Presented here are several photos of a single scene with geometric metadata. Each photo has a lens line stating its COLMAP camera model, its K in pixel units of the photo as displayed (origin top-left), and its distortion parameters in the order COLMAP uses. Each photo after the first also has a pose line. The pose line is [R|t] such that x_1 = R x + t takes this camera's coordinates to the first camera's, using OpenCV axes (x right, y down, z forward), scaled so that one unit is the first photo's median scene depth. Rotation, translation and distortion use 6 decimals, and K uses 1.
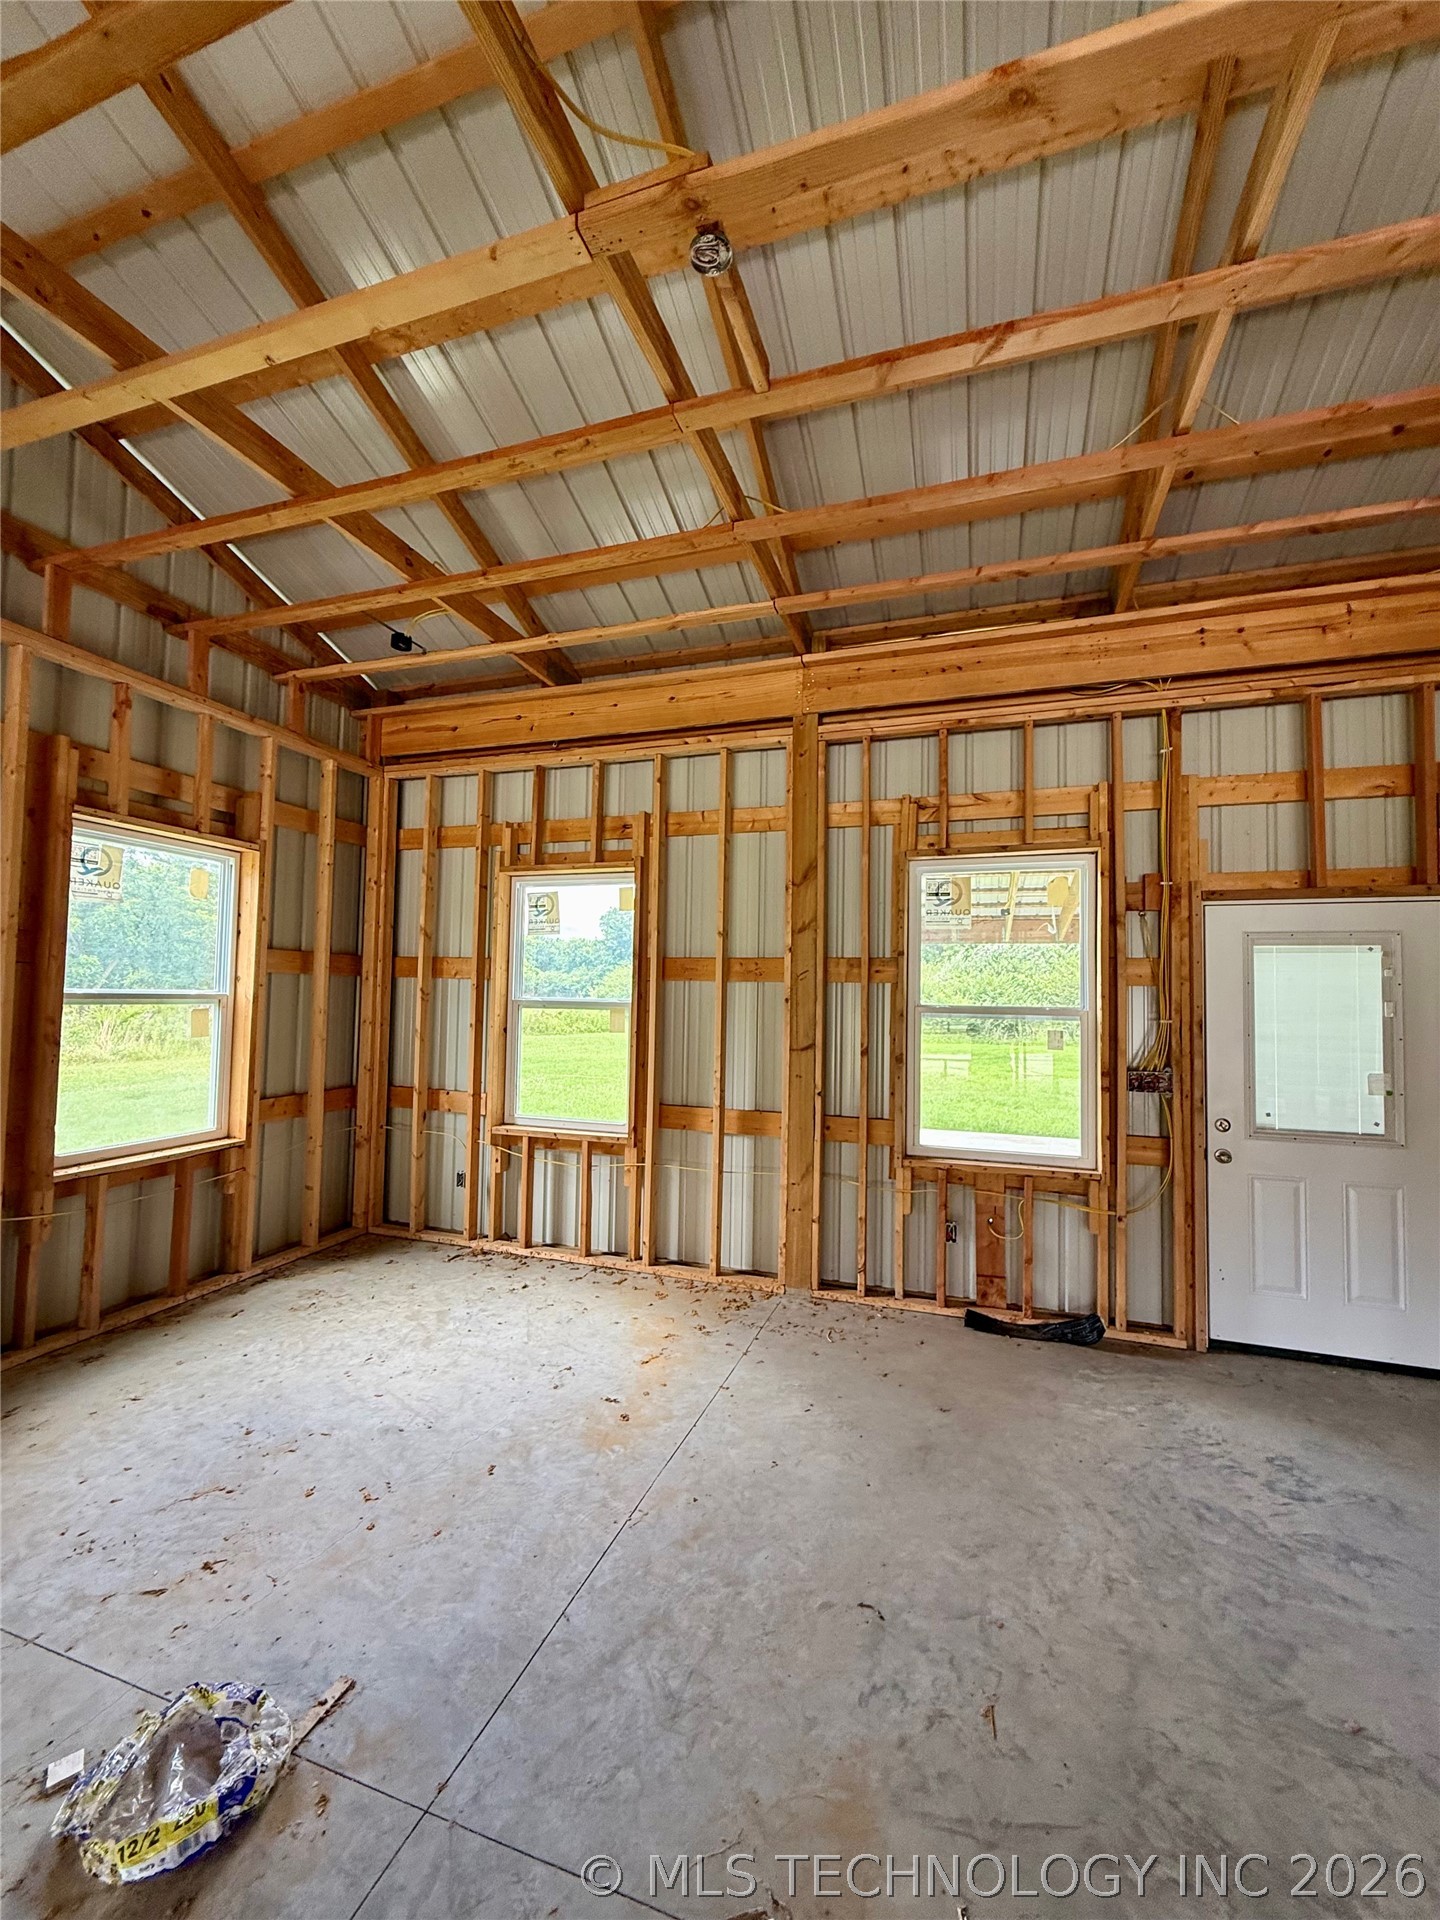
lens RADIAL K [[771.2, 0, 720.0], [0, 771.2, 960.0], [0, 0, 1]] dist [0.000557, -0.000285]
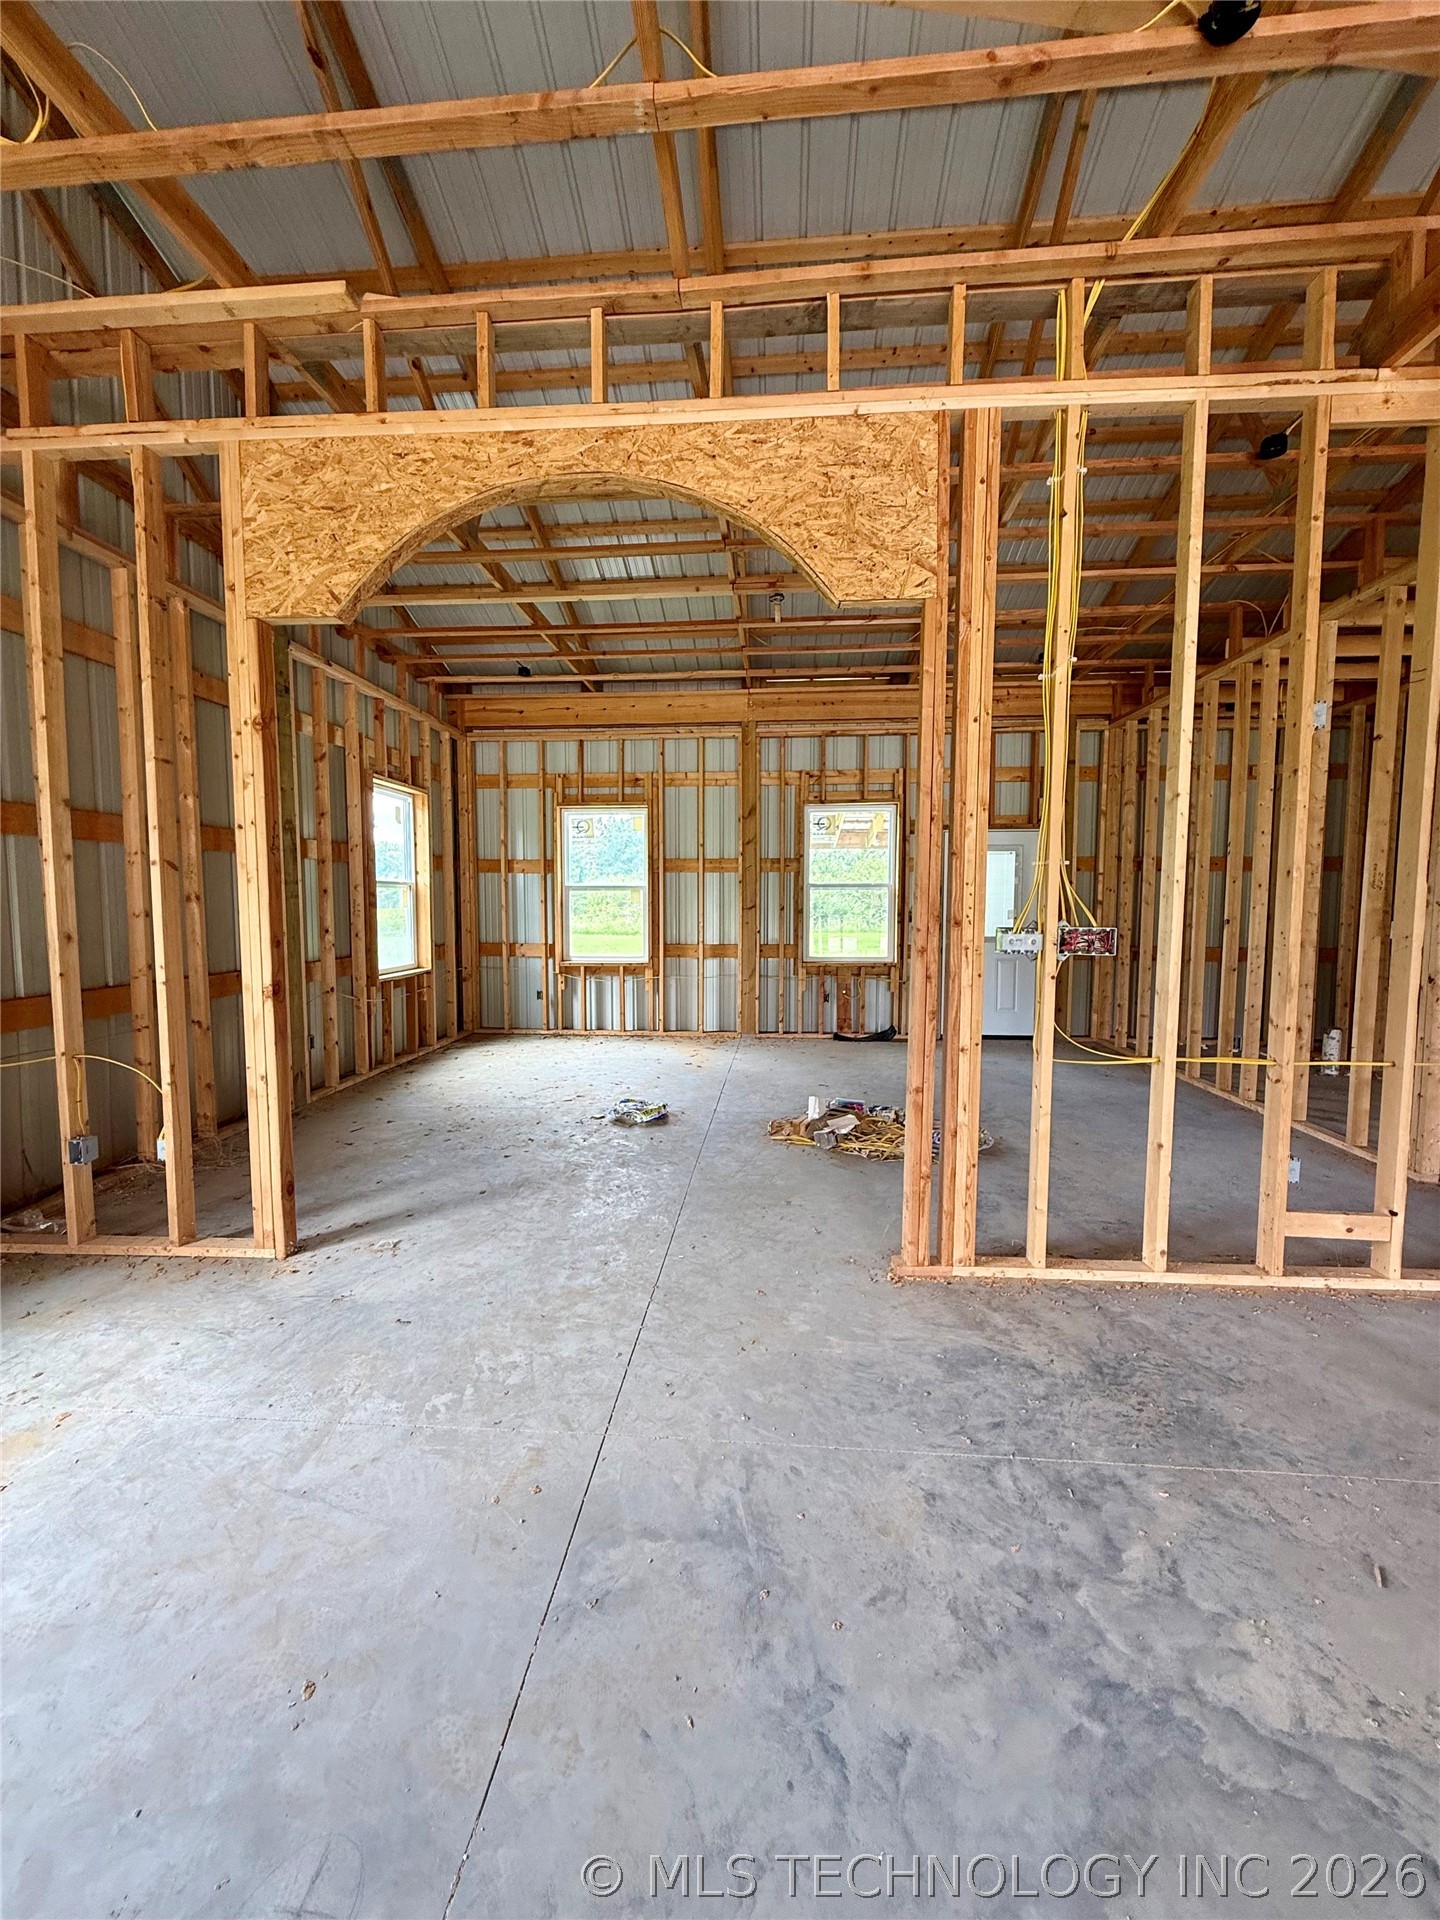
lens RADIAL K [[771.2, 0, 720.0], [0, 771.2, 960.0], [0, 0, 1]] dist [0.000557, -0.000285]
pose [[0.970646, -0.035481, 0.237882, -0.386365], [0.006299, 0.992470, 0.122328, 0.011201], [-0.240431, -0.117239, 0.963560, -0.744567]]
